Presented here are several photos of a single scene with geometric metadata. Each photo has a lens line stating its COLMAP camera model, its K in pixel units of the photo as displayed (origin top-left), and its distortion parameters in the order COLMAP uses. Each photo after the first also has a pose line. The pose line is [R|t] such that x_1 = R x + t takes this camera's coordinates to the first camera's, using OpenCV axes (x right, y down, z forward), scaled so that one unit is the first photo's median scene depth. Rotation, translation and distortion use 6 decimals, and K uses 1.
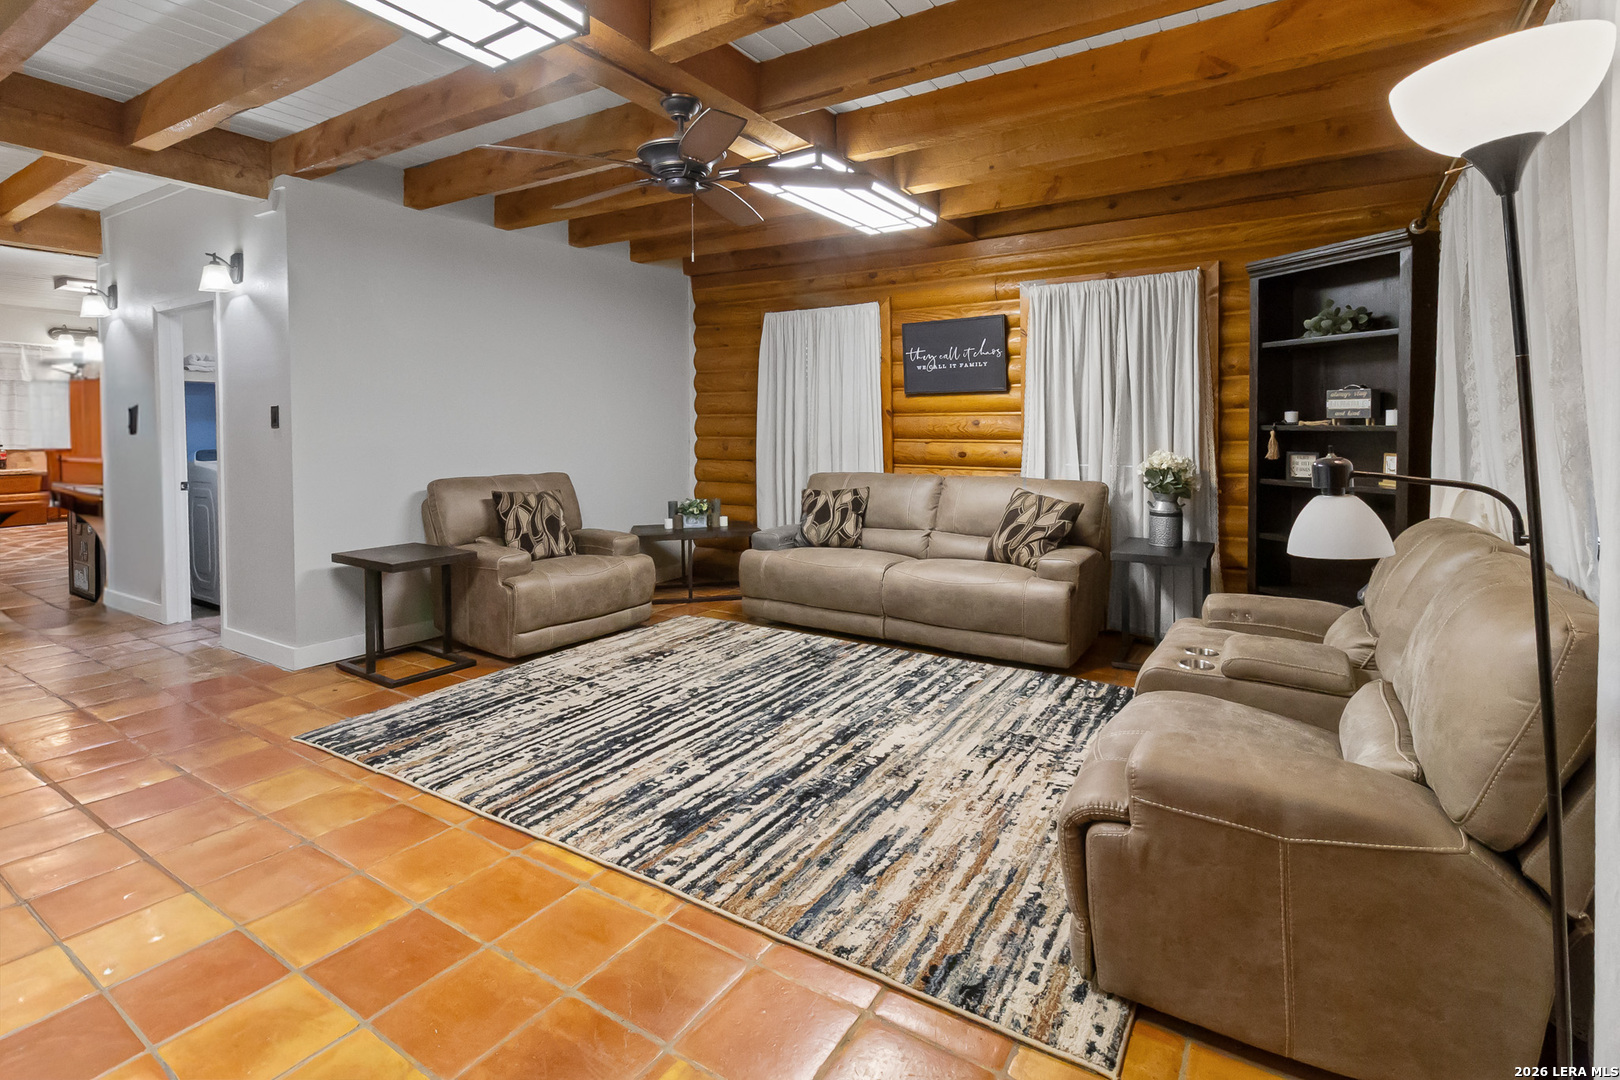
lens RADIAL K [[777.9, 0, 818.5], [0, 777.9, 550.4], [0, 0, 1]] dist [-0.003547, 0.003882]
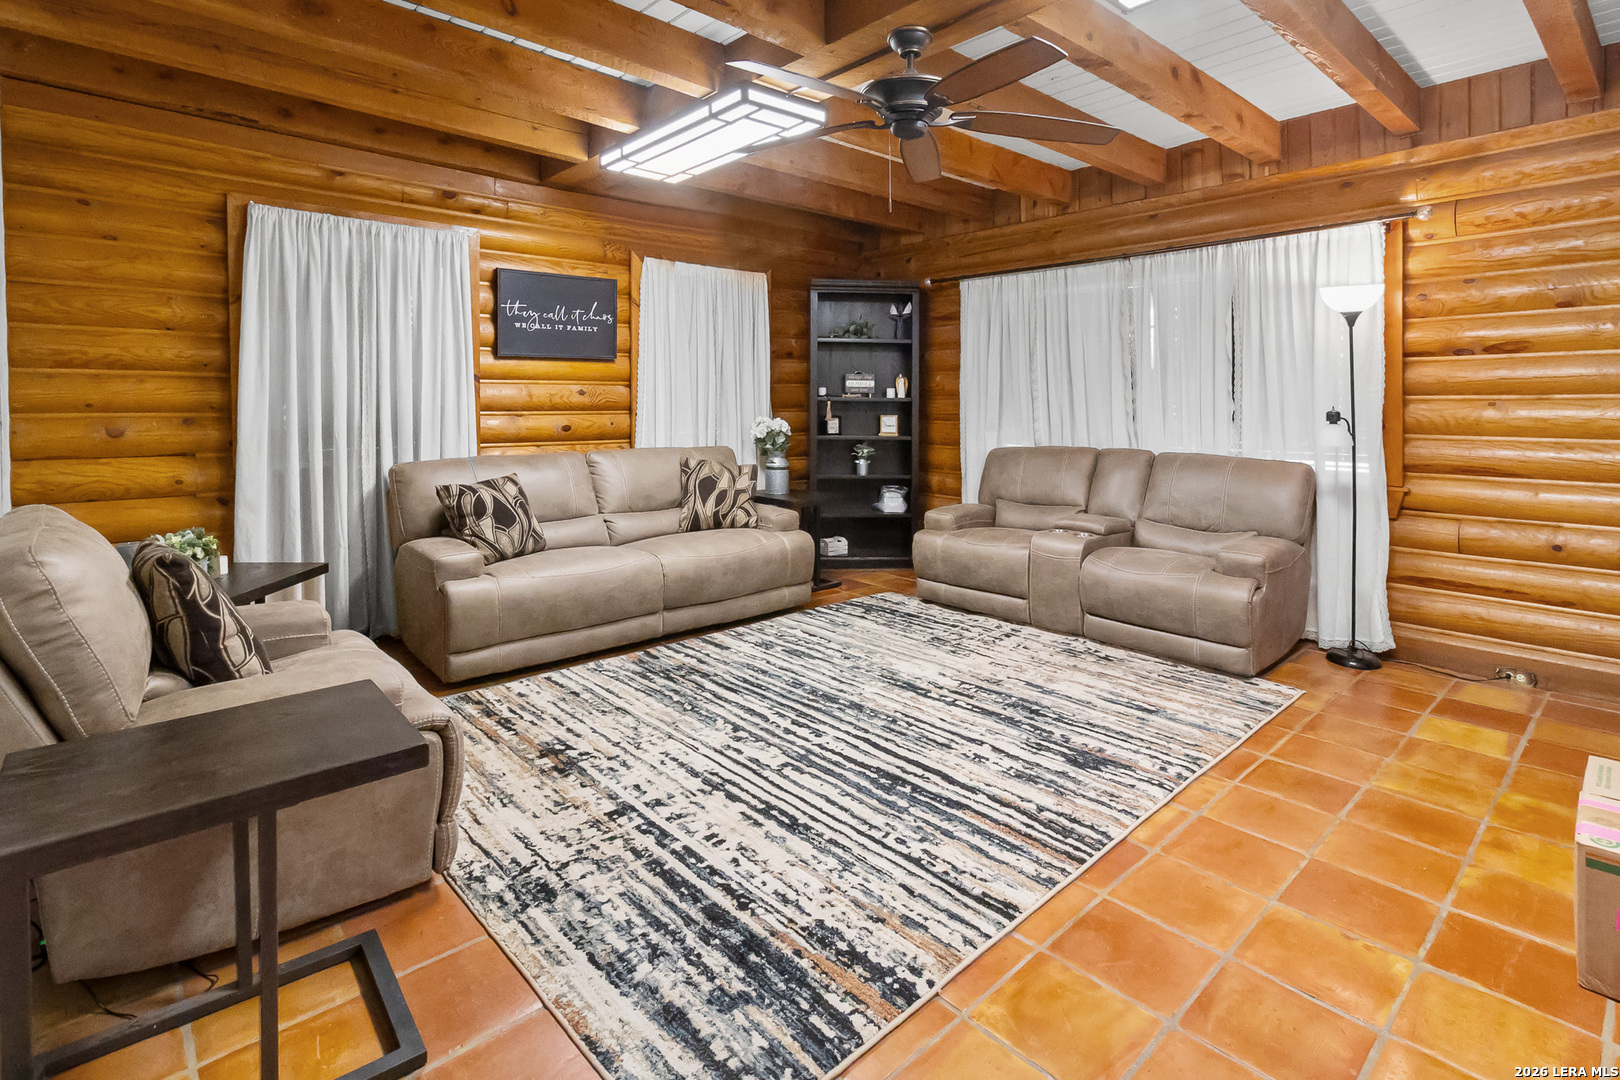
lens RADIAL K [[777.9, 0, 820.9], [0, 777.9, 529.3], [0, 0, 1]] dist [-0.003547, 0.003882]
pose [[0.260404, -0.158377, 0.952421, -1.029104], [0.146545, 0.981509, 0.123147, -0.131635], [-0.954314, 0.107505, 0.278798, 0.833714]]
